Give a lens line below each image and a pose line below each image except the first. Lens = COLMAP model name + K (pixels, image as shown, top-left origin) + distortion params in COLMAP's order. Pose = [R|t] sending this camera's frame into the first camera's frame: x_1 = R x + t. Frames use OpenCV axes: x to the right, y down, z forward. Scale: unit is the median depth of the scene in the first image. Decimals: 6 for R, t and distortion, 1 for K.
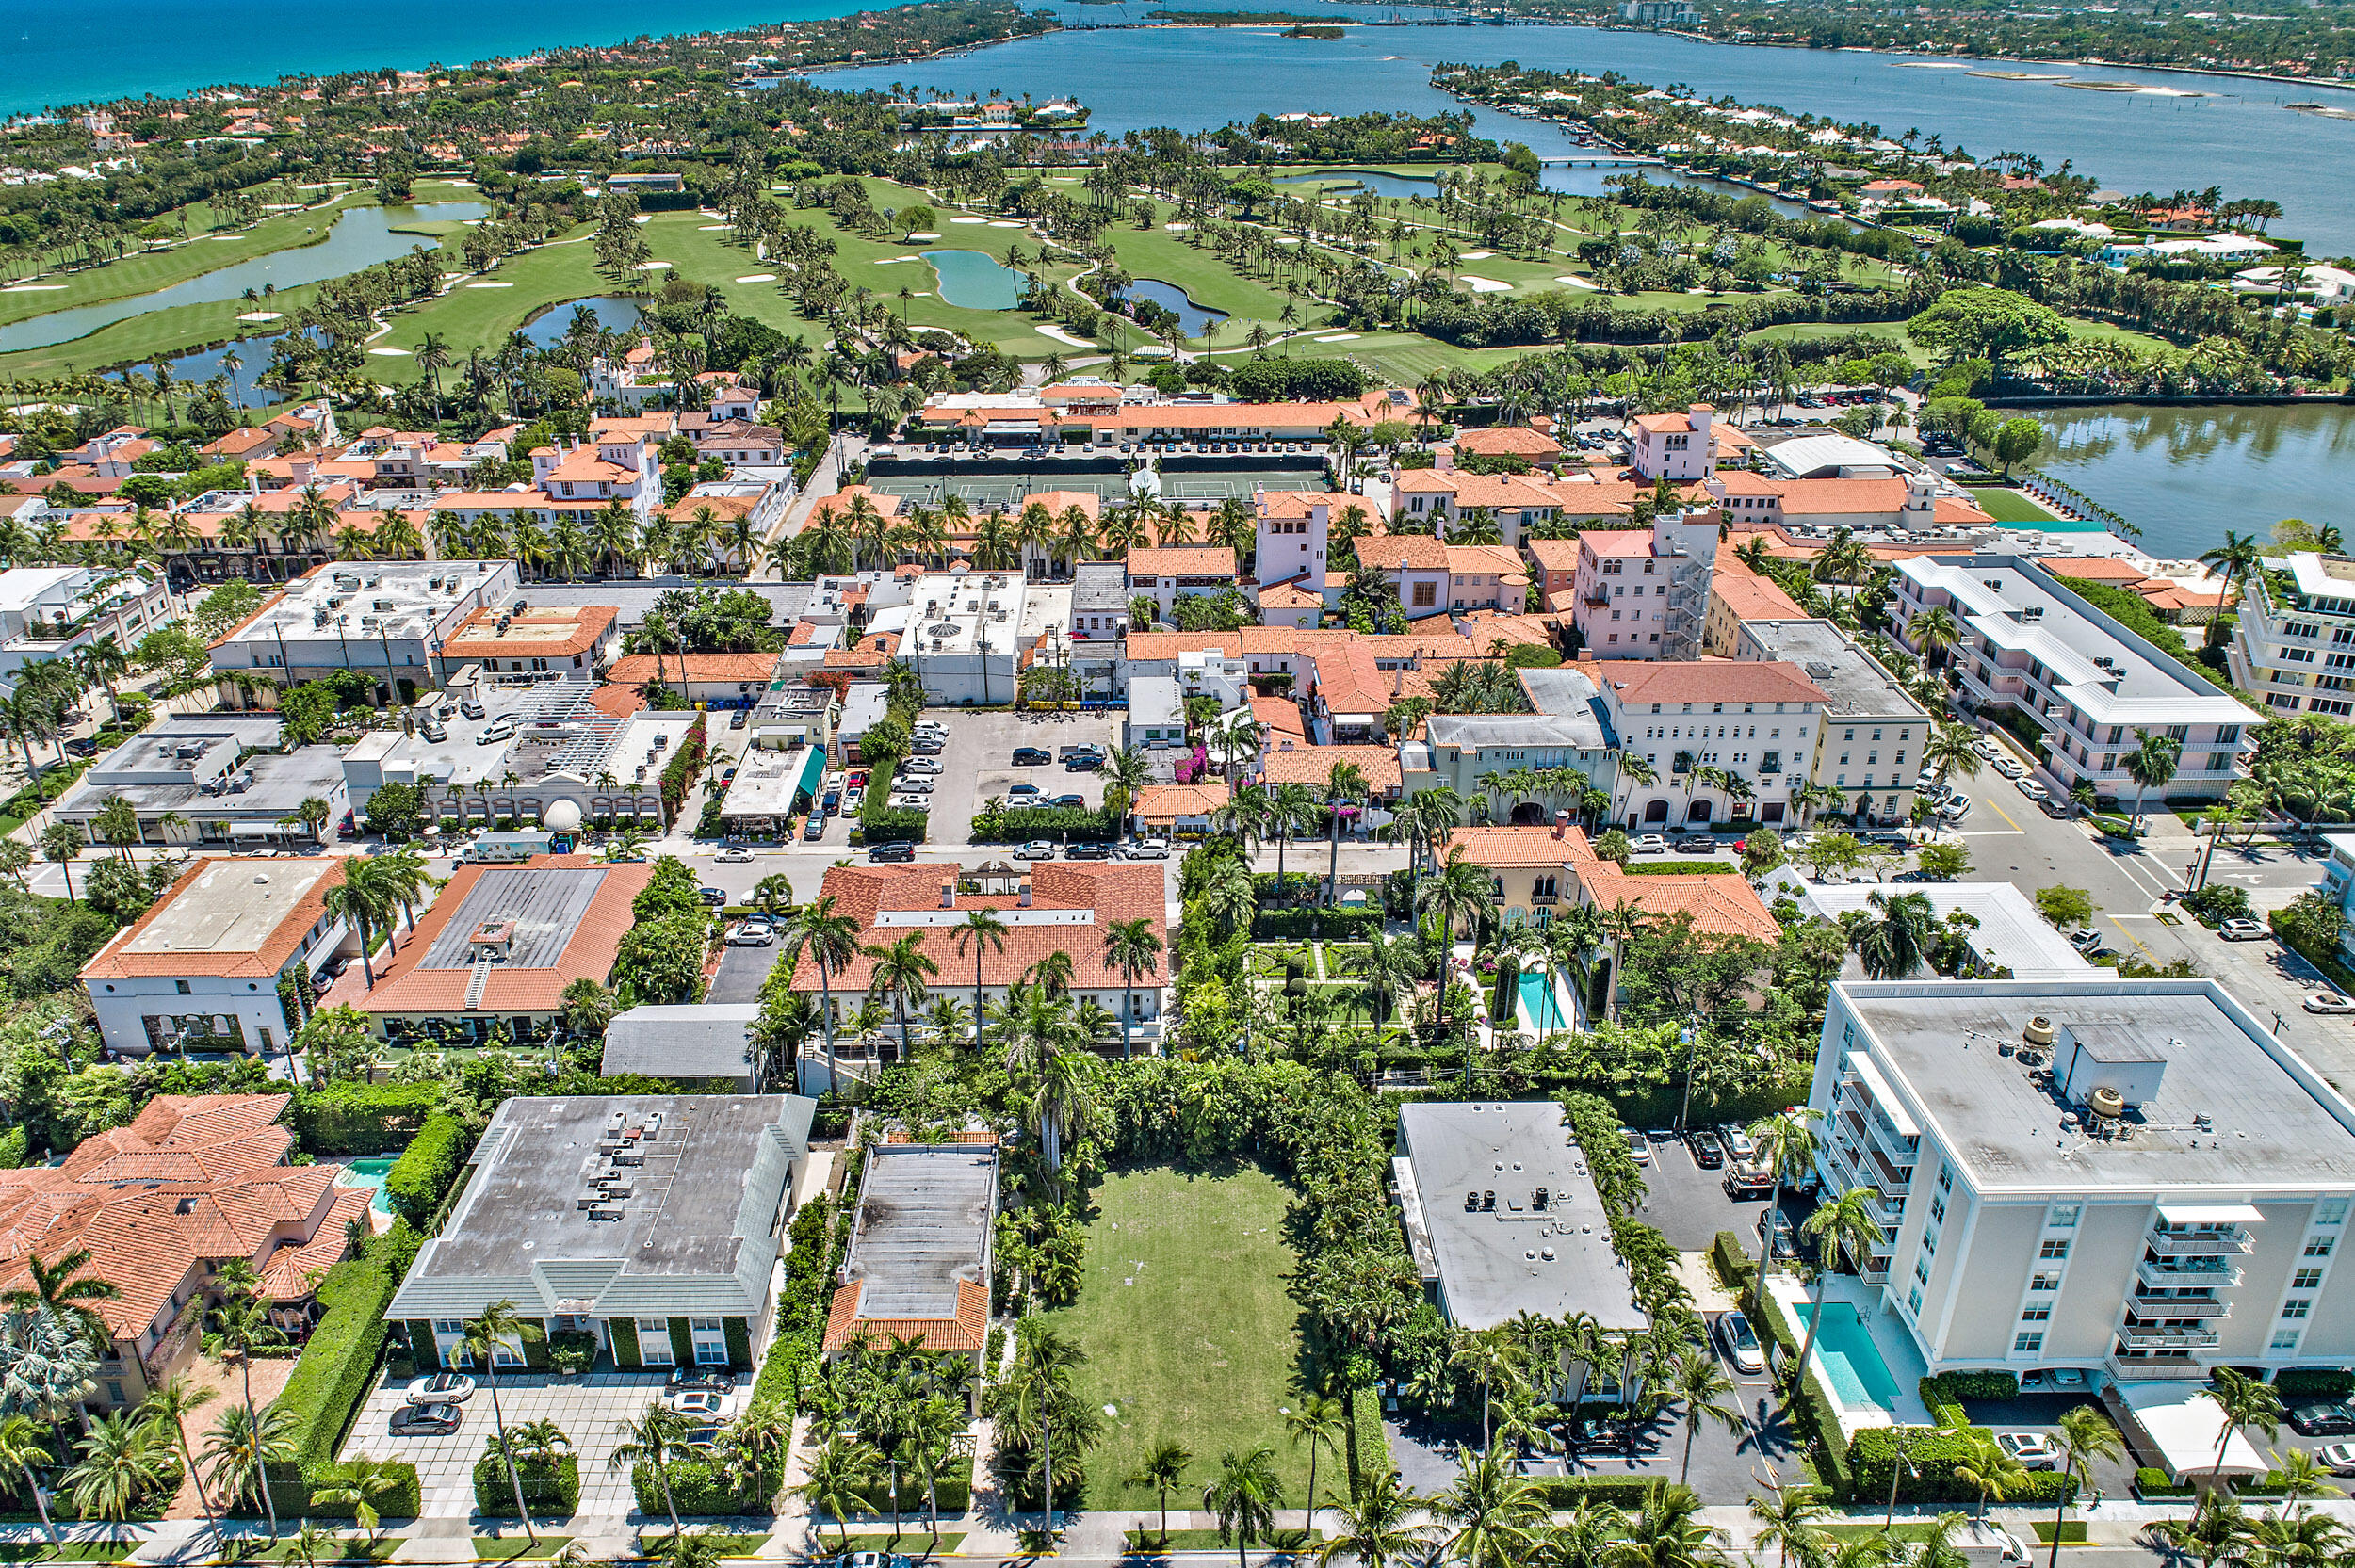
lens RADIAL K [[1722.1, 0, 1148.9], [0, 1722.1, 784.0], [0, 0, 1]] dist [-0.005543, 0.000316]
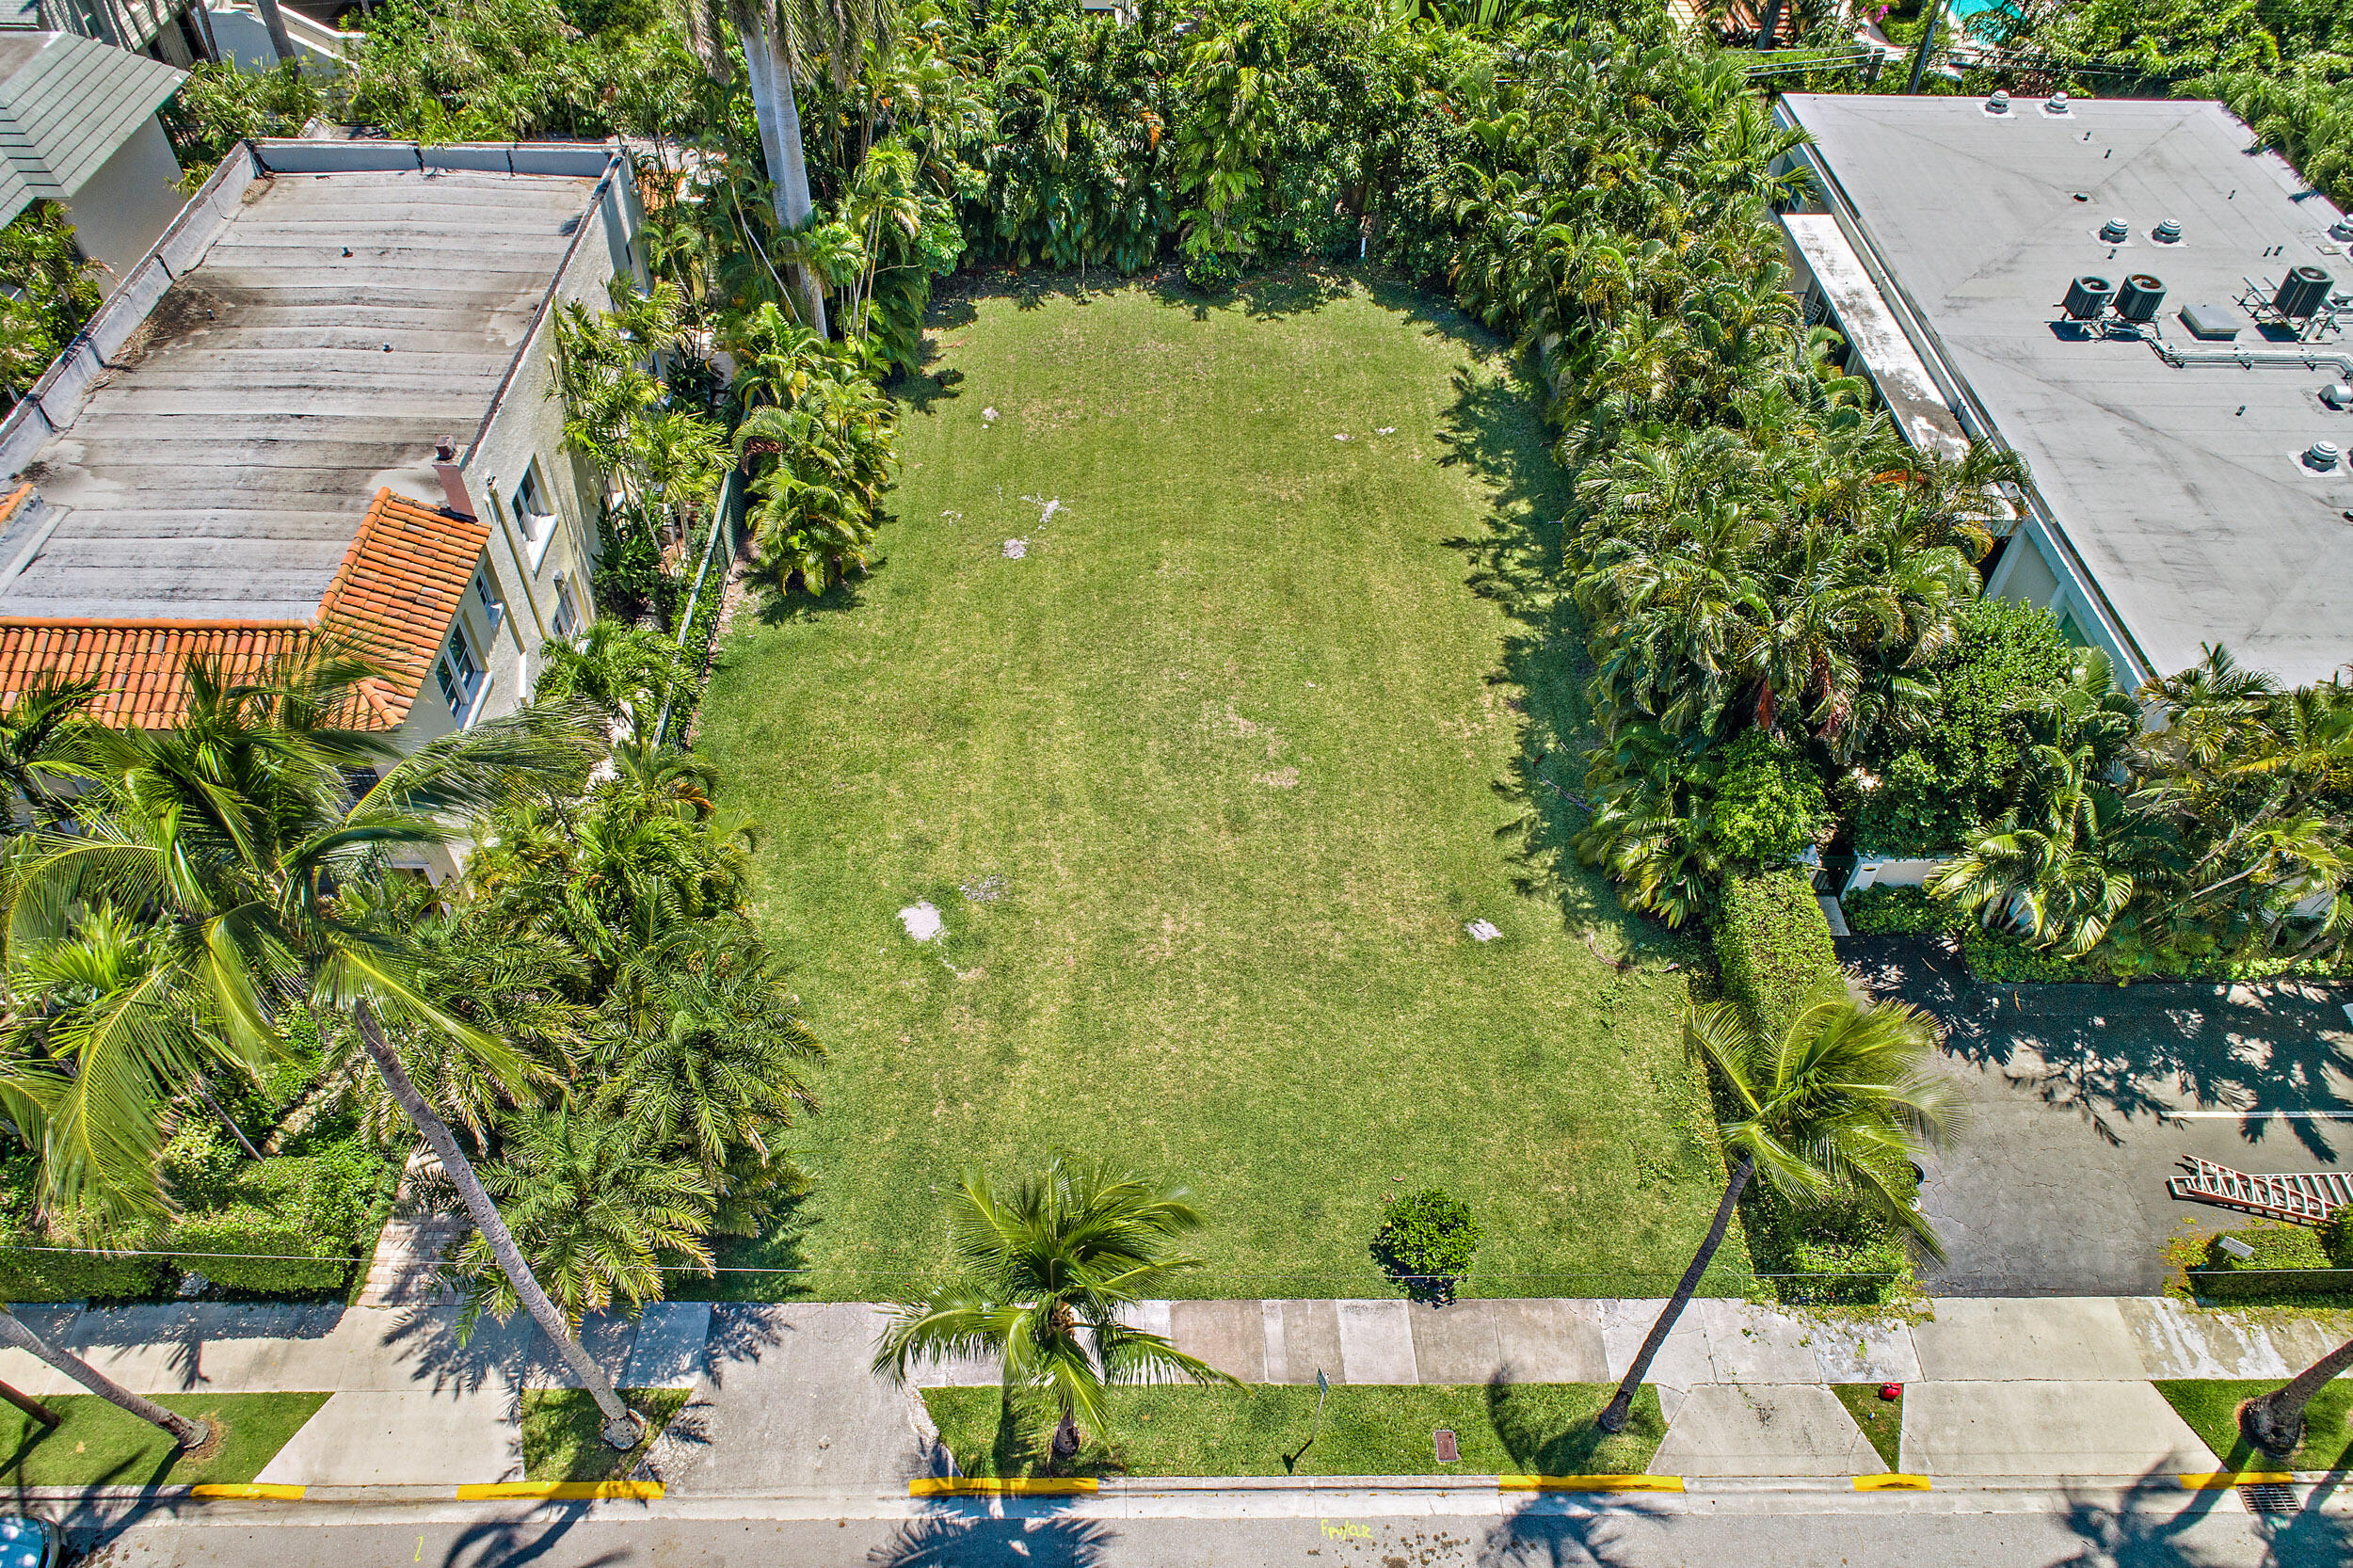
lens RADIAL K [[1610.7, 0, 1176.5], [0, 1610.7, 784.0], [0, 0, 1]] dist [-0.012218, 0.010337]
pose [[0.999793, 0.012253, 0.016224, 0.016372], [-0.017215, 0.934728, 0.354946, 0.222944], [-0.010816, -0.355152, 0.934746, 0.694129]]
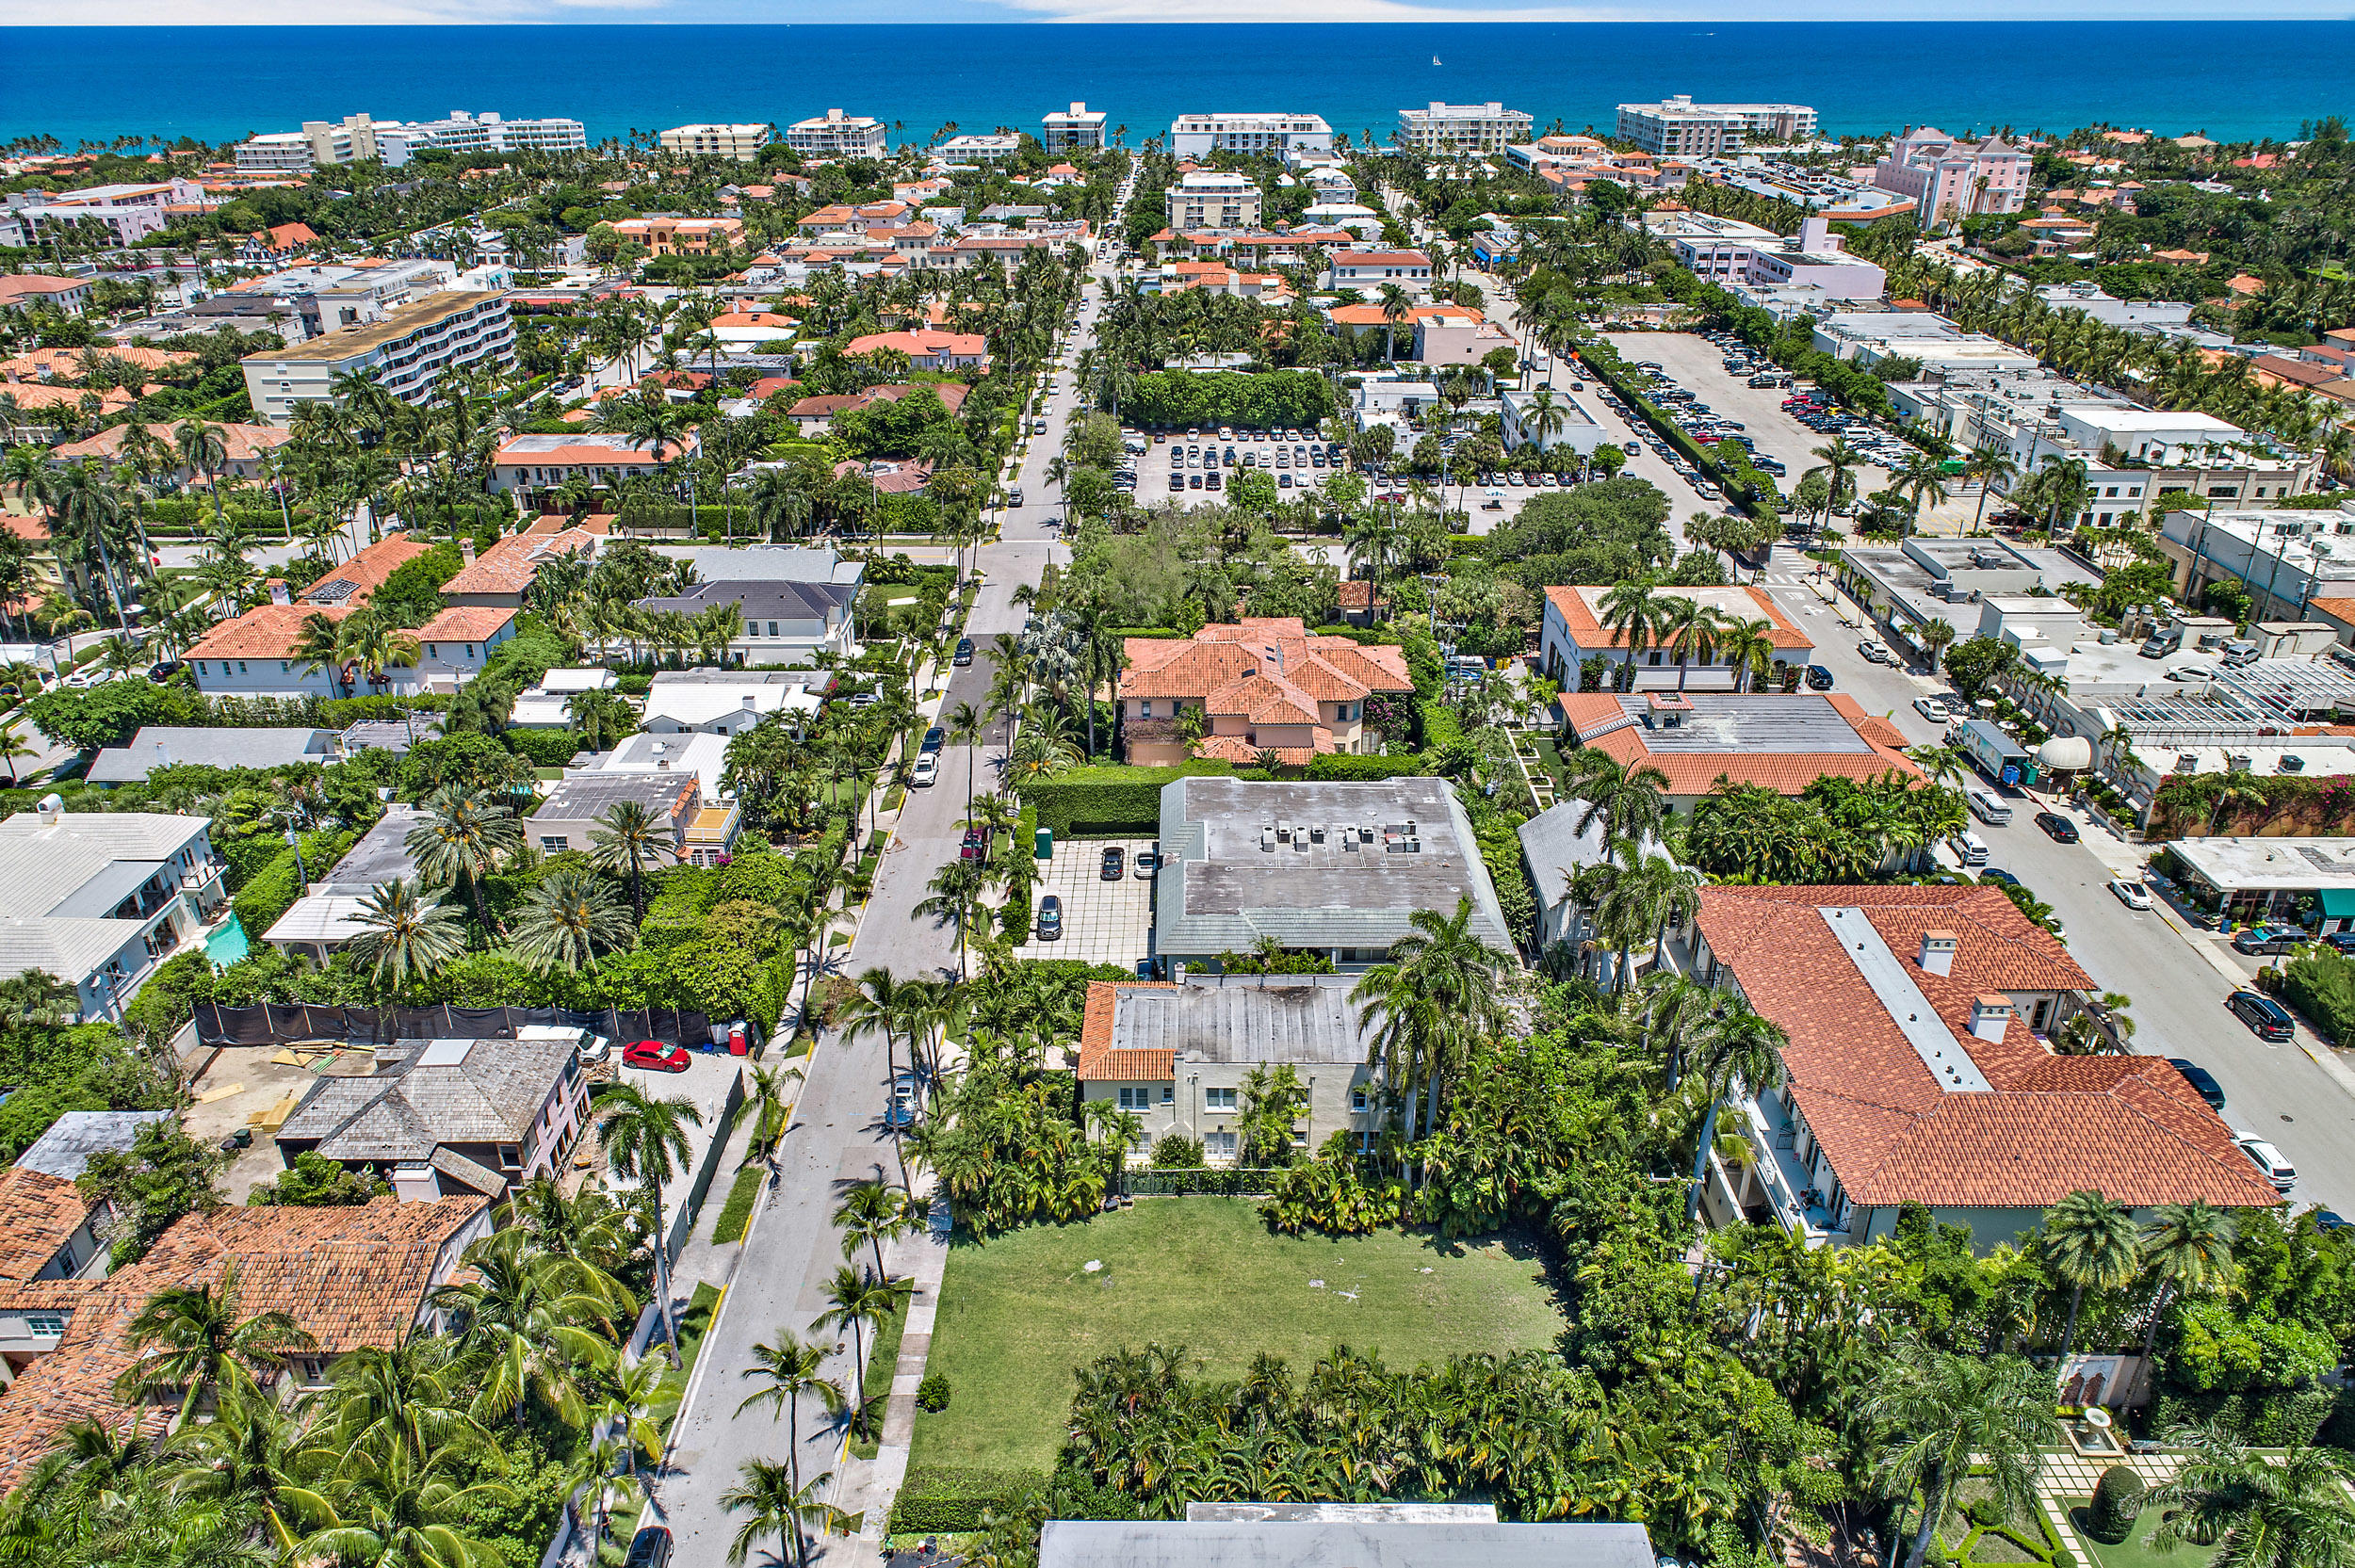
lens RADIAL K [[1619.1, 0, 1177.5], [0, 1619.1, 784.0], [0, 0, 1]] dist [-0.006490, 0.001578]
pose [[-0.024877, 0.437051, -0.899093, 0.541603], [-0.426762, 0.808660, 0.404899, -0.148802], [0.904022, 0.393771, 0.166400, 0.766103]]
